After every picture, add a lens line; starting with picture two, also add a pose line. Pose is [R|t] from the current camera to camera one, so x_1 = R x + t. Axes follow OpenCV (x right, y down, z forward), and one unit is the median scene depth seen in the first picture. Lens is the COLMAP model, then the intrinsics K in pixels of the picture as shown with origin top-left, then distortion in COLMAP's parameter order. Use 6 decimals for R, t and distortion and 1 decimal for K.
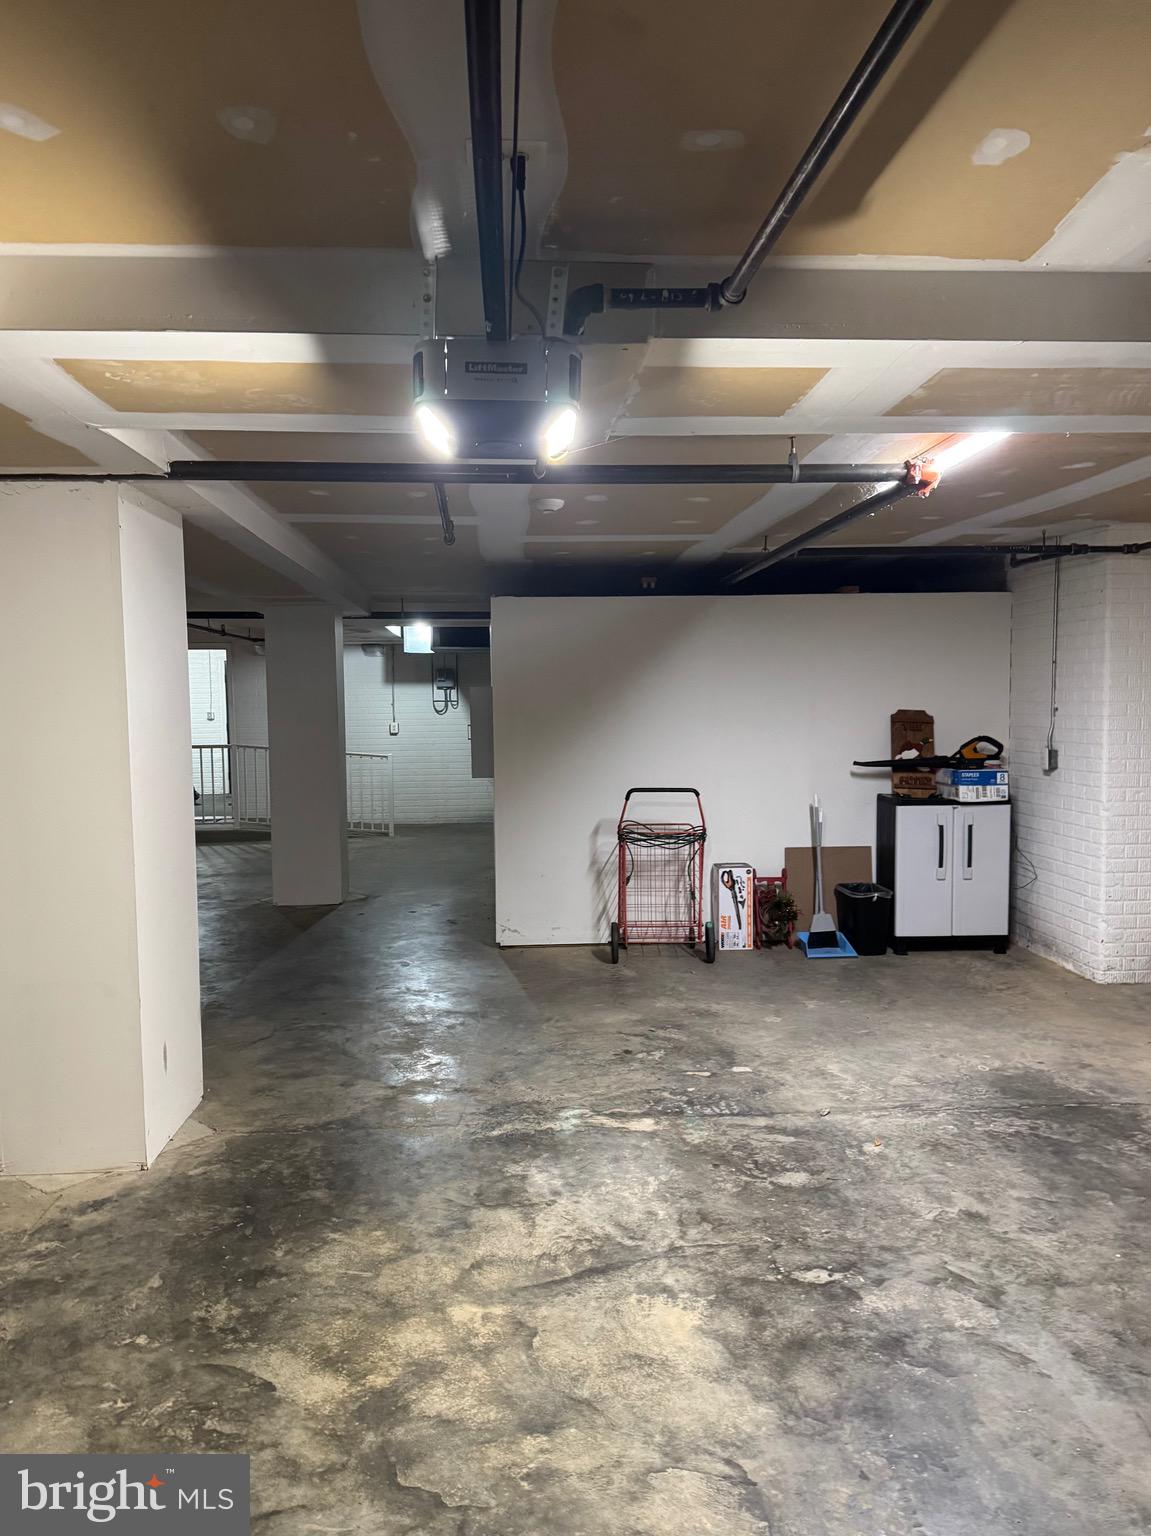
lens RADIAL K [[1083.1, 0, 576.3], [0, 1083.1, 764.6], [0, 0, 1]] dist [-0.044896, -0.005357]
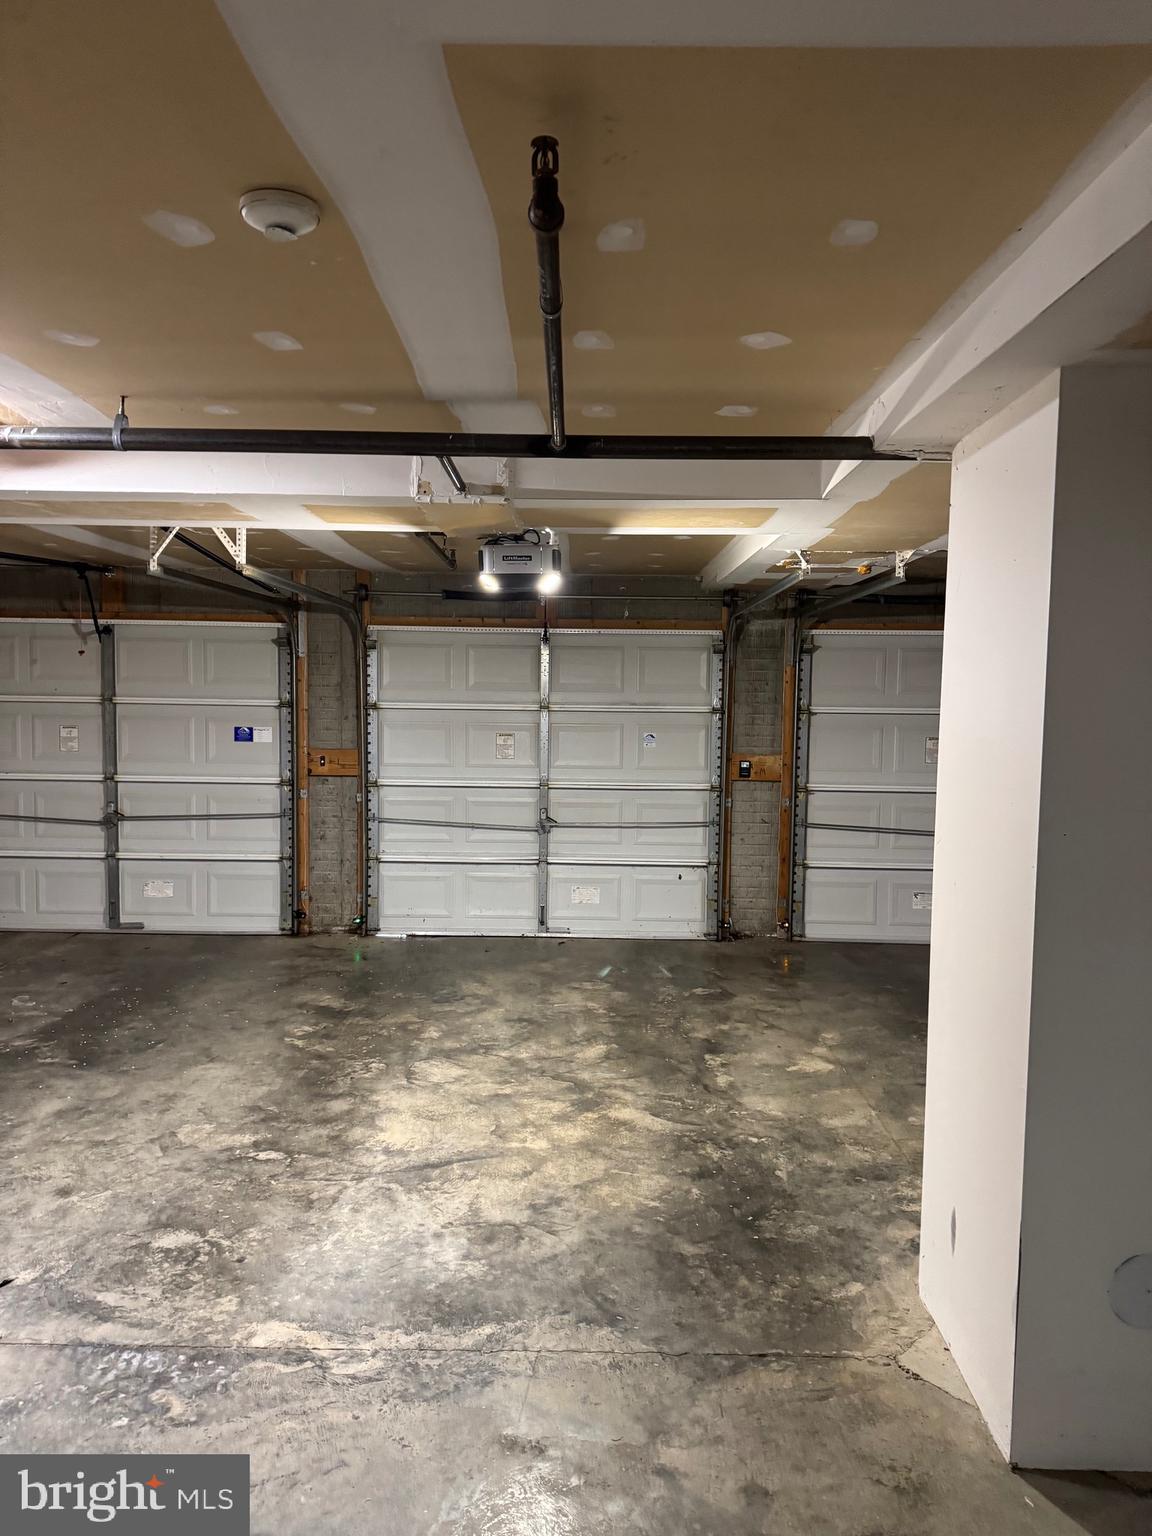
lens RADIAL K [[1083.1, 0, 576.7], [0, 1083.1, 771.0], [0, 0, 1]] dist [-0.044896, -0.005357]
pose [[-0.996354, -0.012171, 0.084439, -0.245770], [-0.001056, 0.991454, 0.130451, -0.149104], [-0.085305, 0.129886, -0.987853, 2.134283]]
